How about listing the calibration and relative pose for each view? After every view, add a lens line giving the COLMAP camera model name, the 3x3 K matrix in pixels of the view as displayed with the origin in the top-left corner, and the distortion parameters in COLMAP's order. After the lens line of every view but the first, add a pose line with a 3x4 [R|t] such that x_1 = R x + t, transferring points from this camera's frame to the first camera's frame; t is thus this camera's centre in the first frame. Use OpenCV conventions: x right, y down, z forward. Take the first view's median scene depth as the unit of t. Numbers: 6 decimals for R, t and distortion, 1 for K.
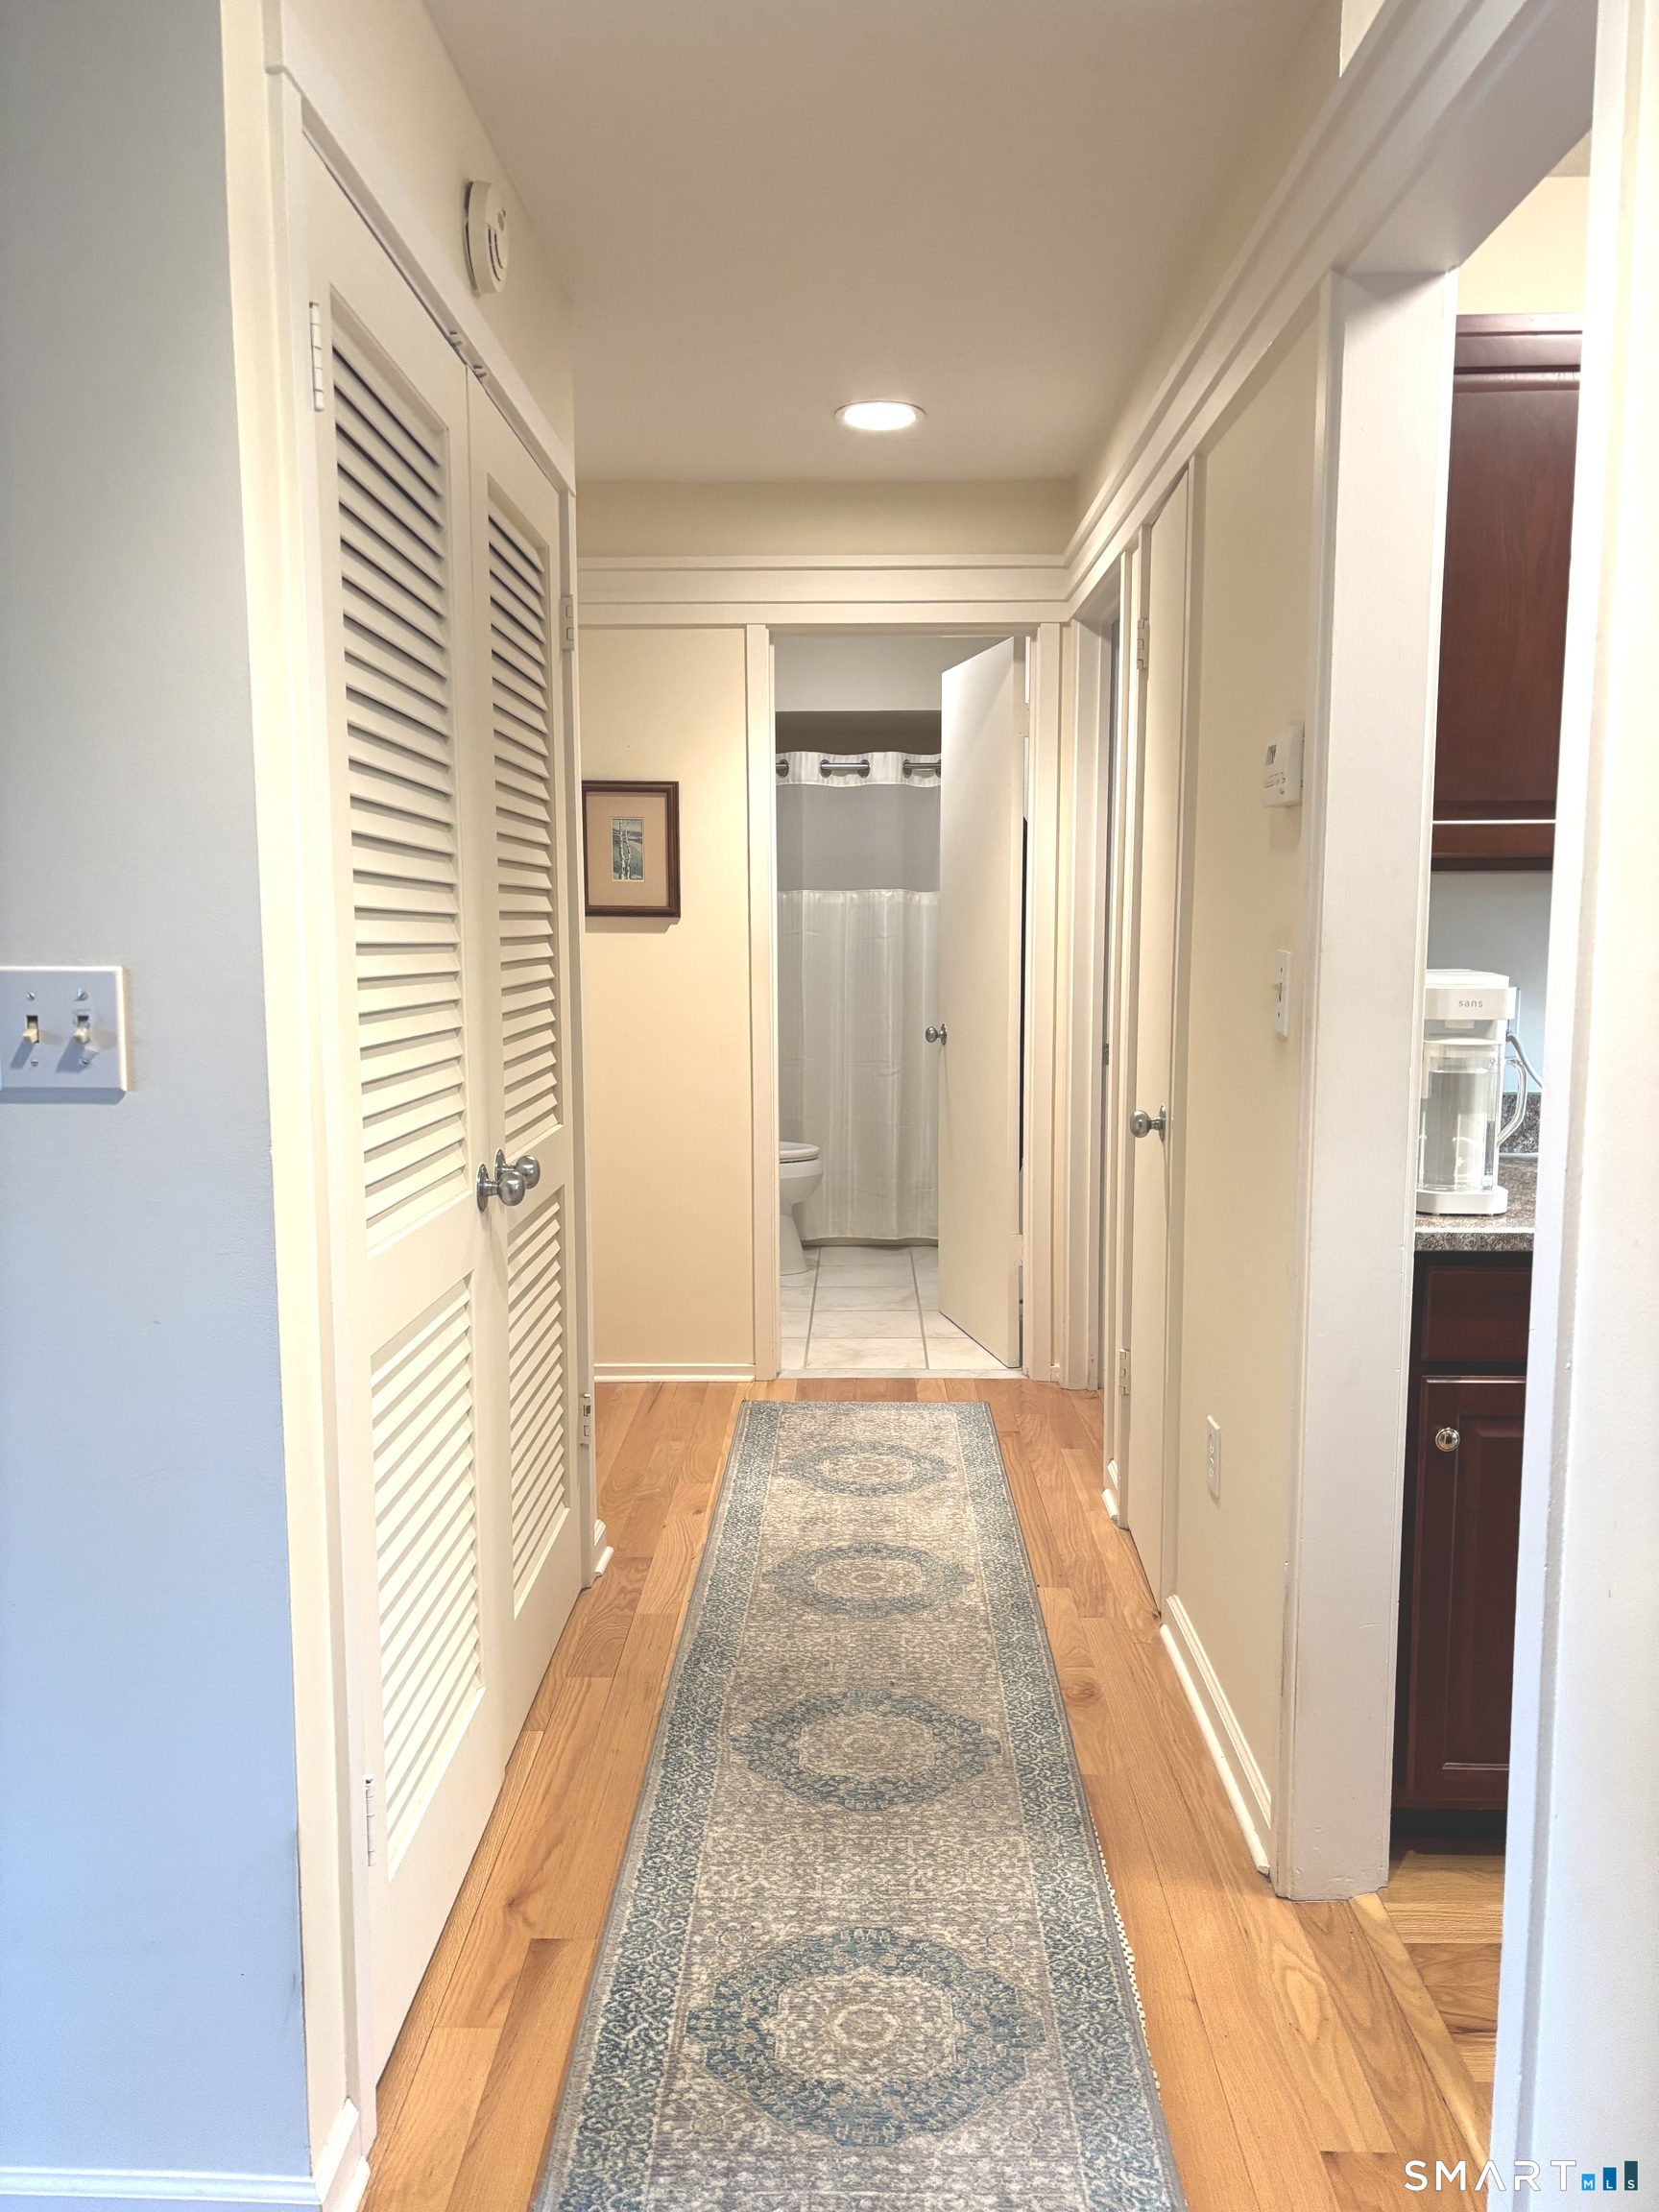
lens RADIAL K [[1670.8, 0, 822.9], [0, 1670.8, 1114.3], [0, 0, 1]] dist [0.057755, -0.069099]
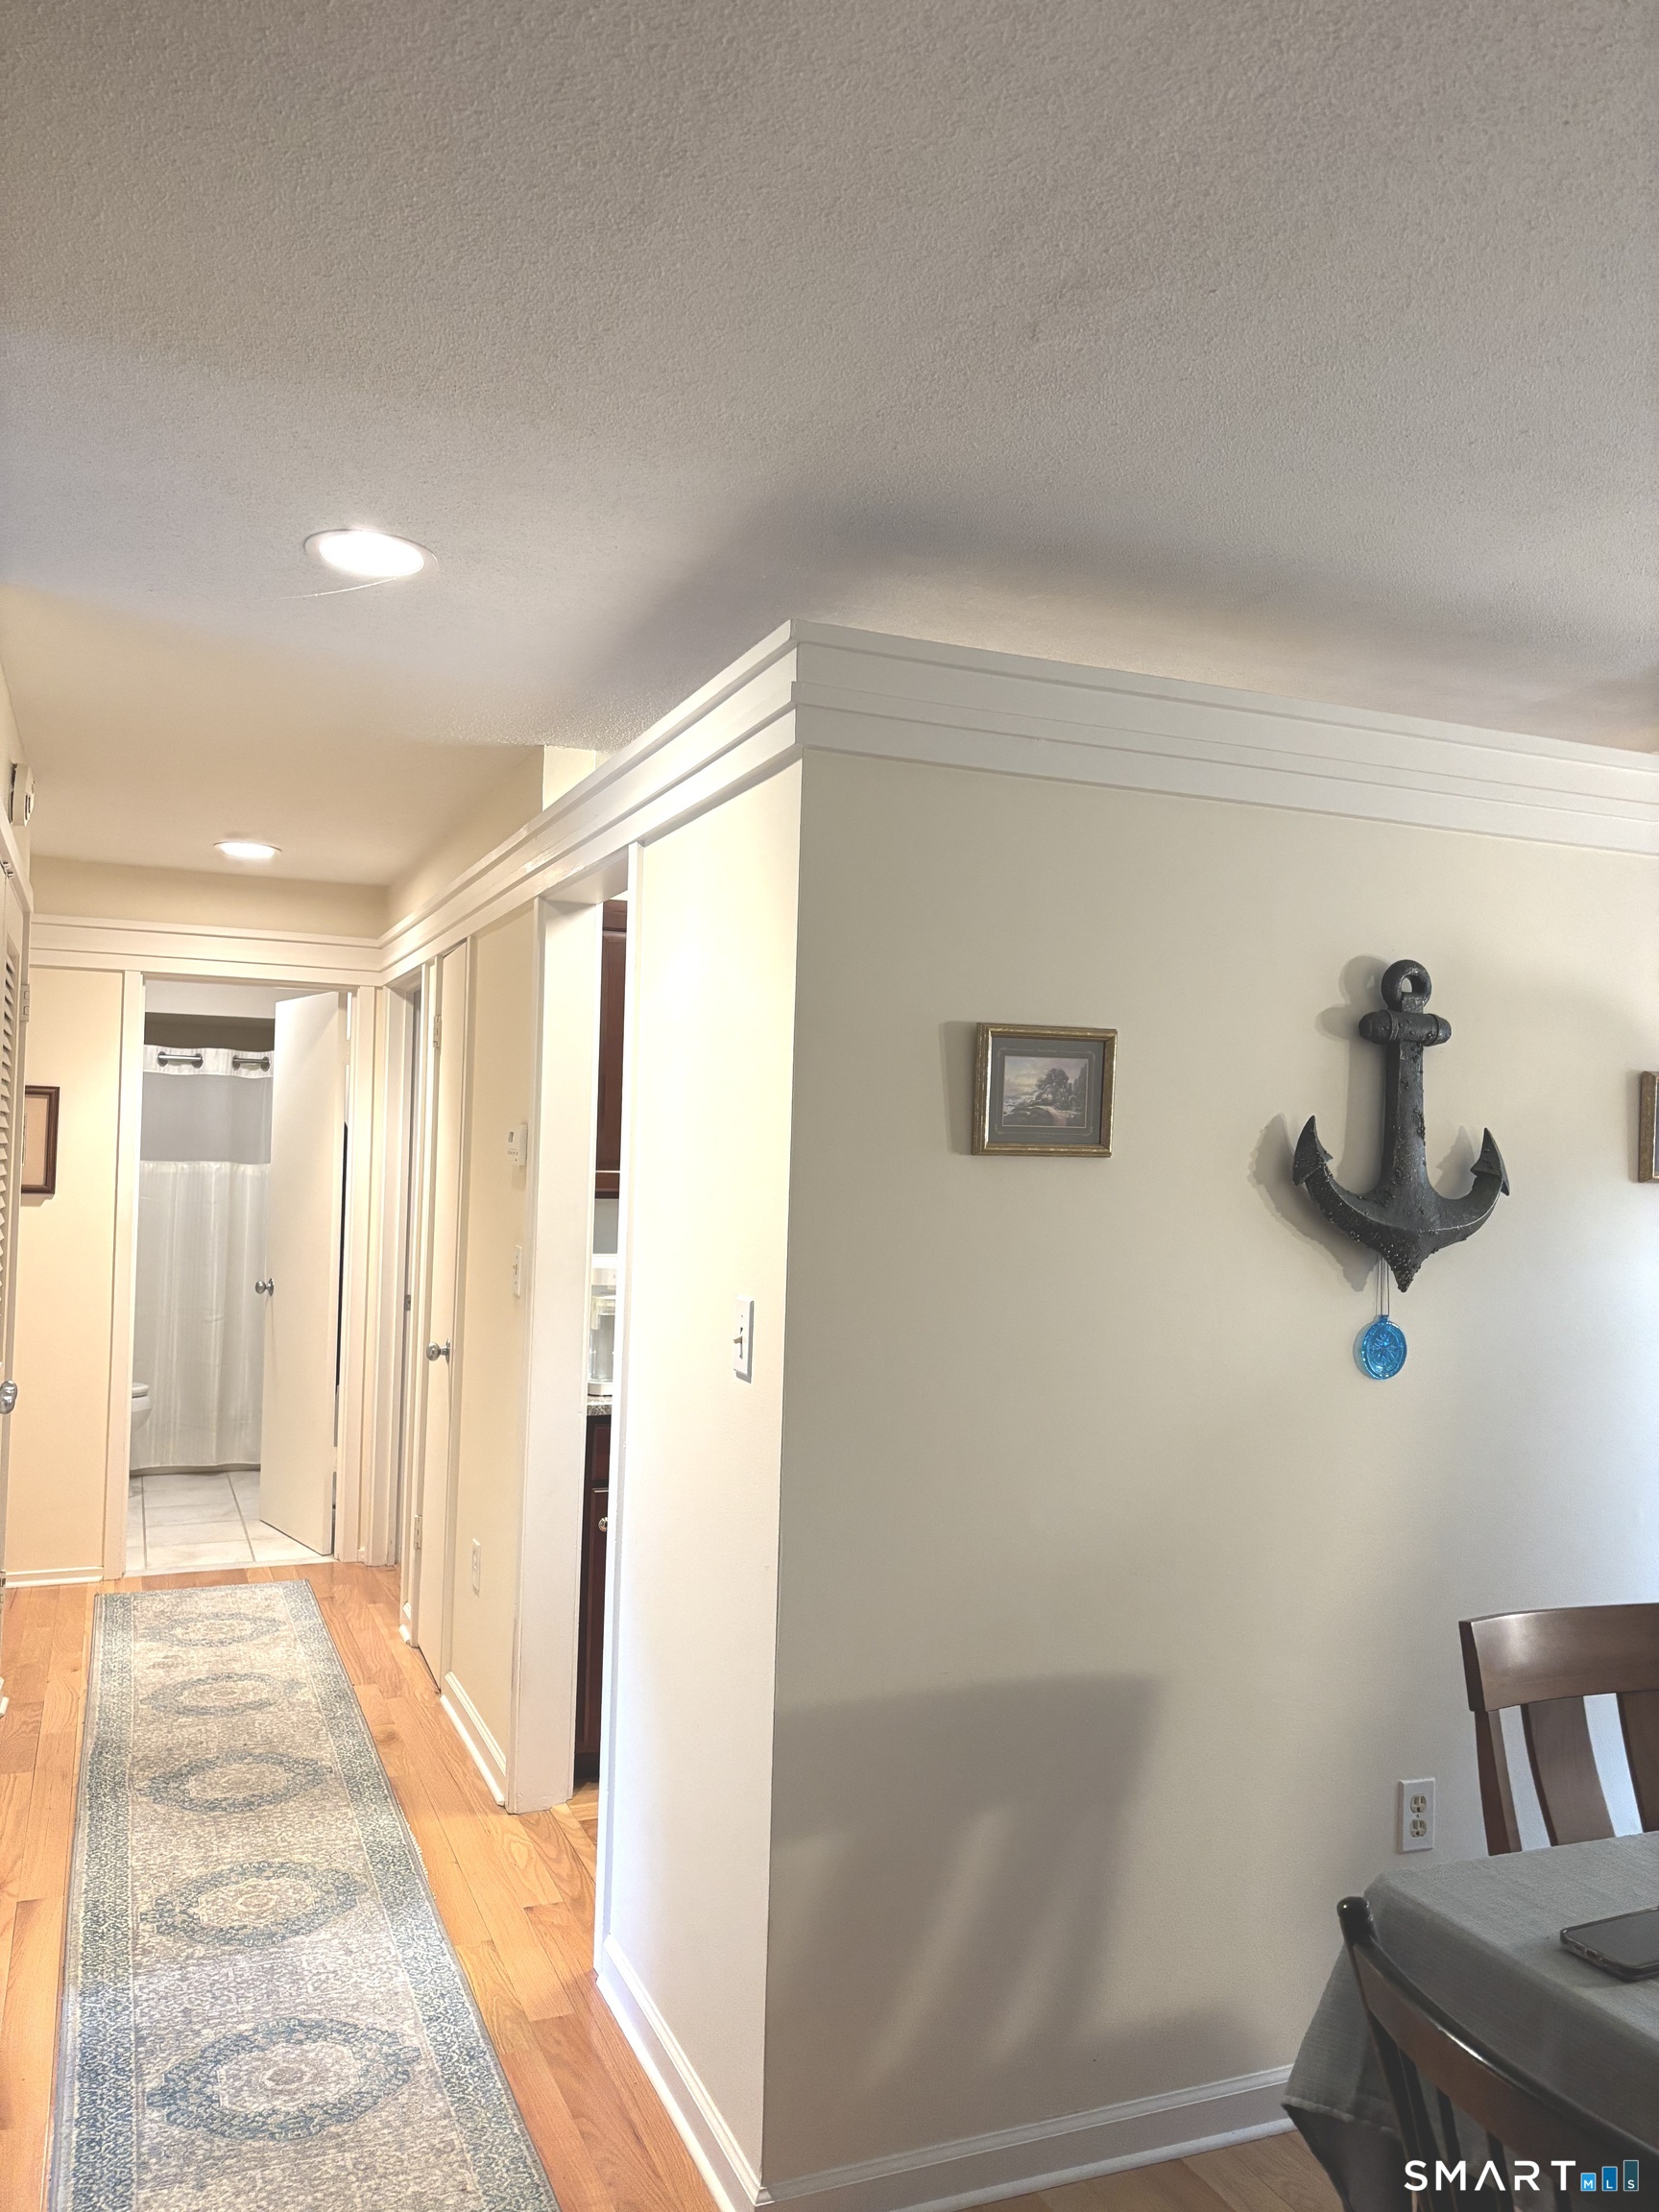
lens RADIAL K [[1670.8, 0, 814.6], [0, 1670.8, 1124.8], [0, 0, 1]] dist [0.057755, -0.069099]
pose [[0.916182, 0.035266, 0.399208, -0.100058], [0.019921, 0.990881, -0.133255, 0.011185], [-0.400267, 0.130039, 0.907125, -0.506099]]
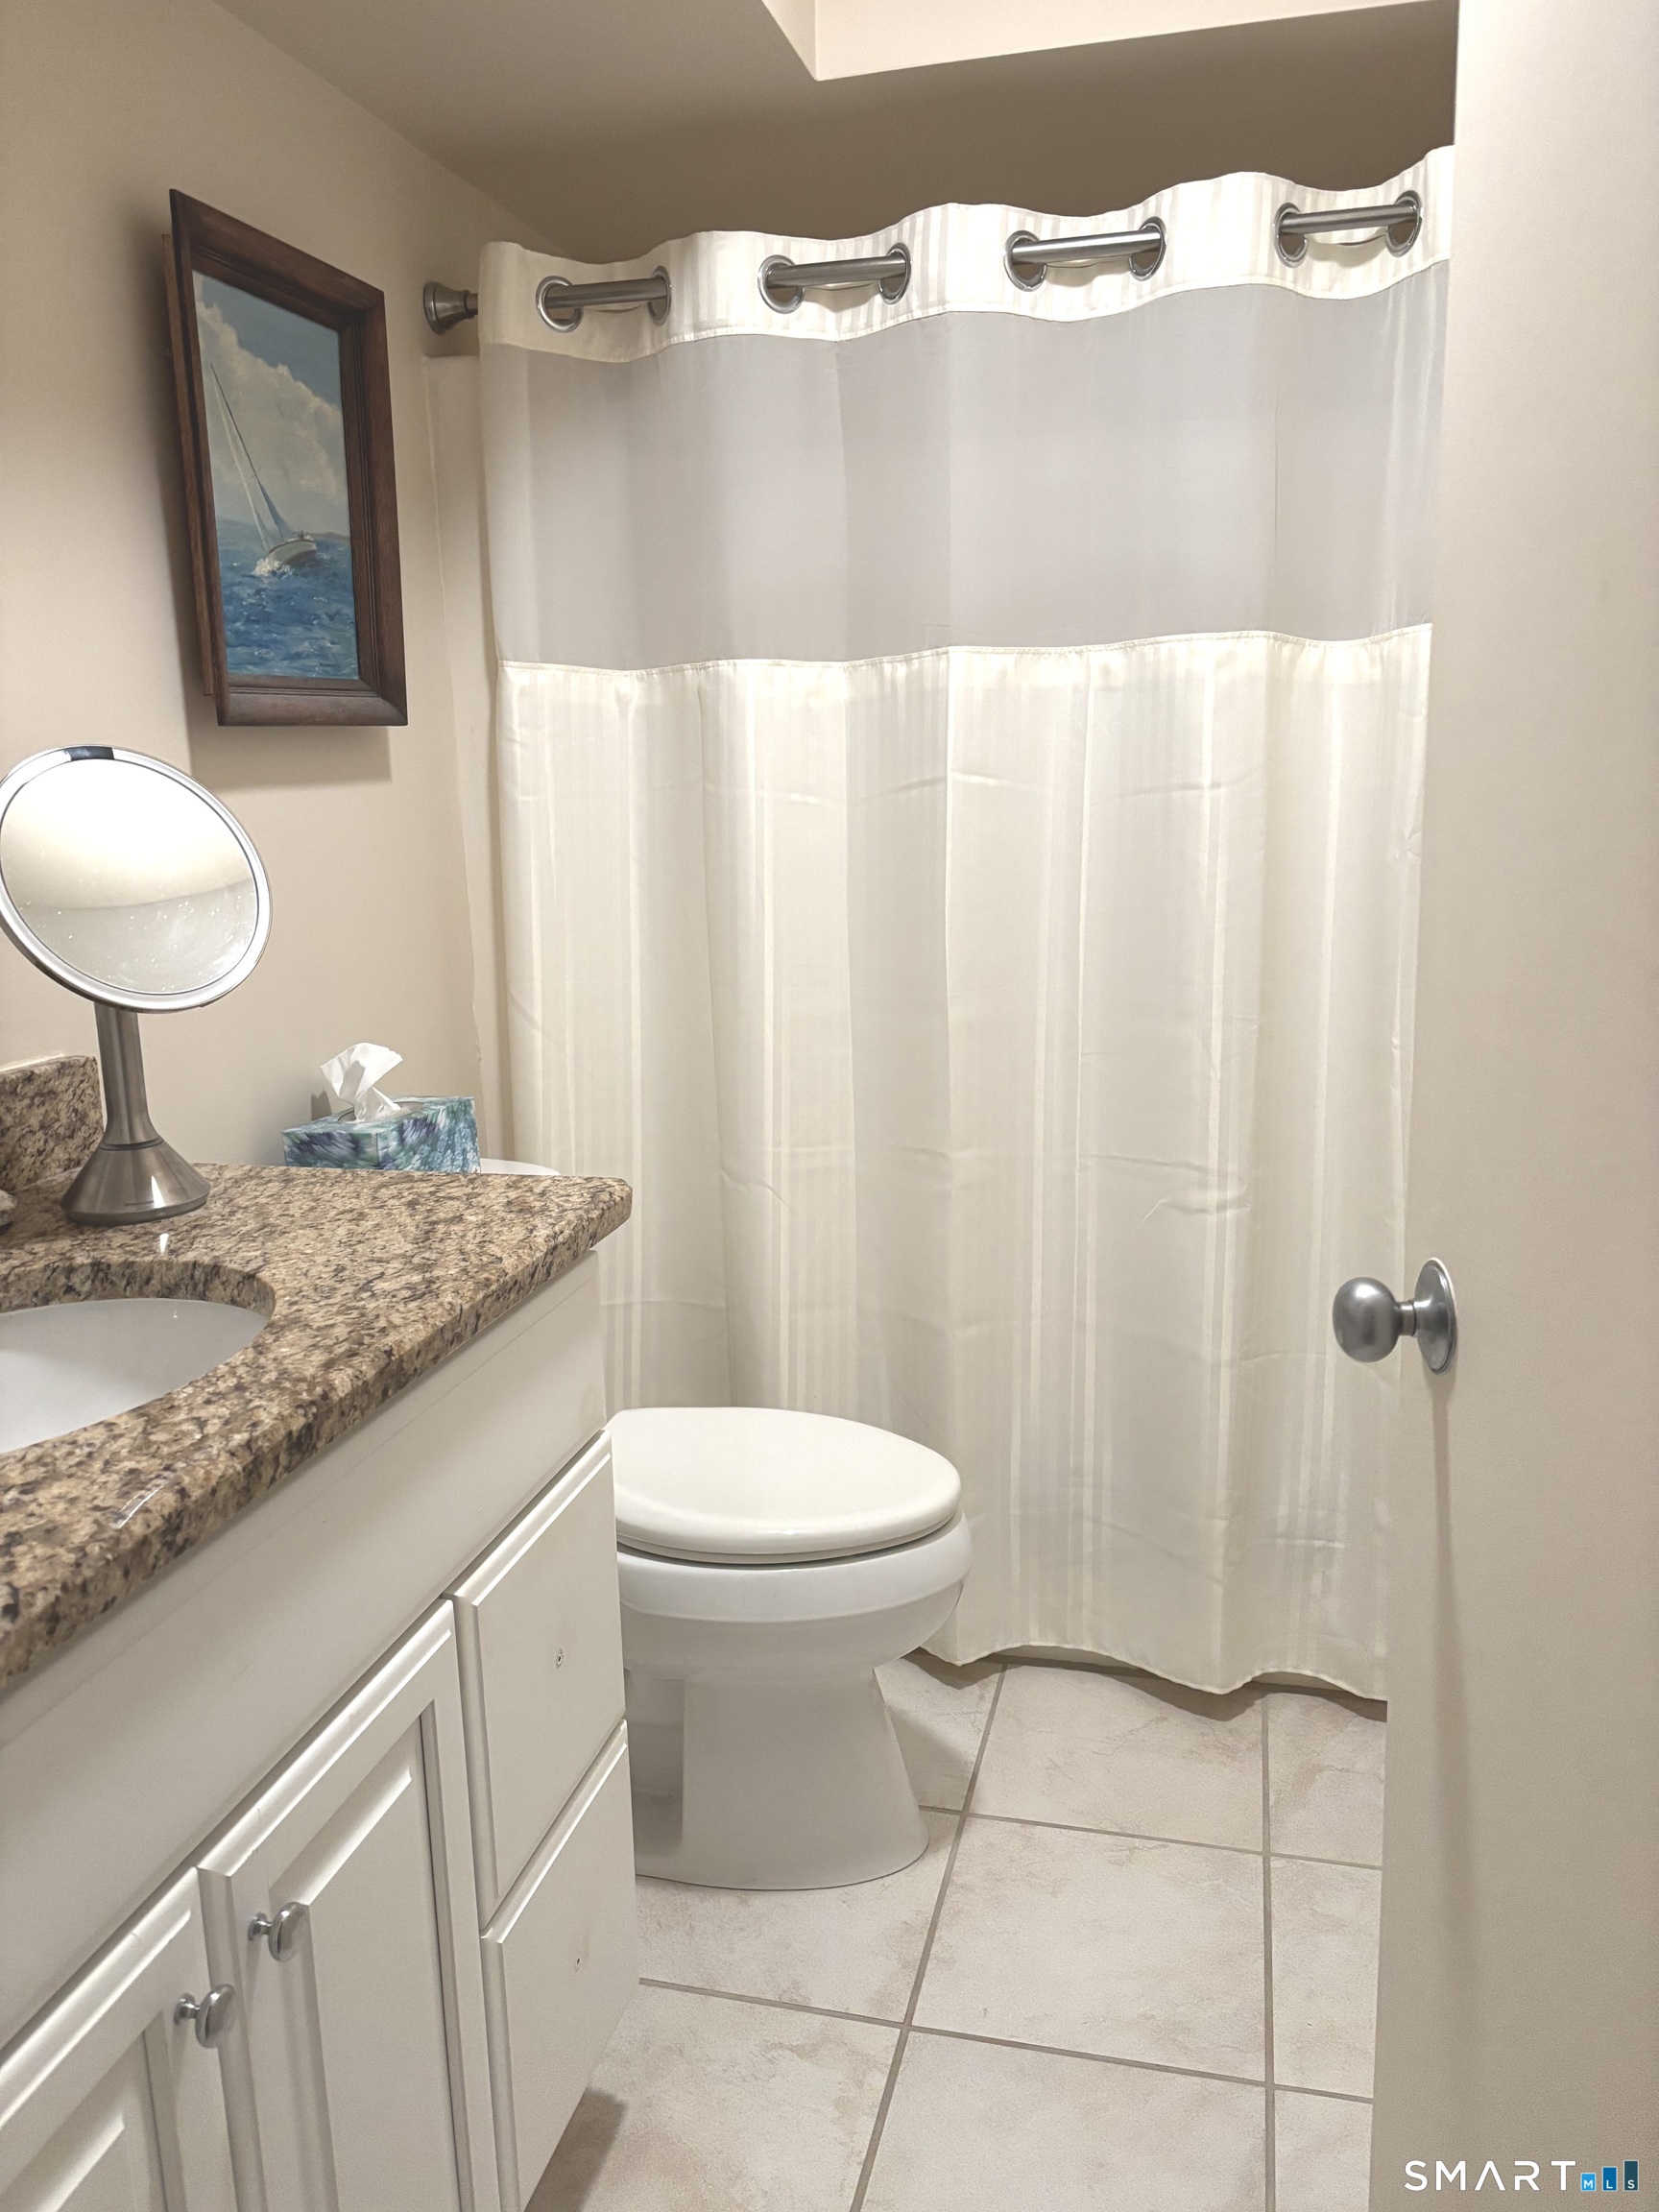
lens RADIAL K [[1670.8, 0, 809.2], [0, 1670.8, 1102.5], [0, 0, 1]] dist [0.057755, -0.069099]
pose [[0.973625, 0.019738, -0.227299, 0.077741], [0.000870, 0.995923, 0.090208, -0.153707], [0.228153, -0.088026, 0.969638, 1.362999]]
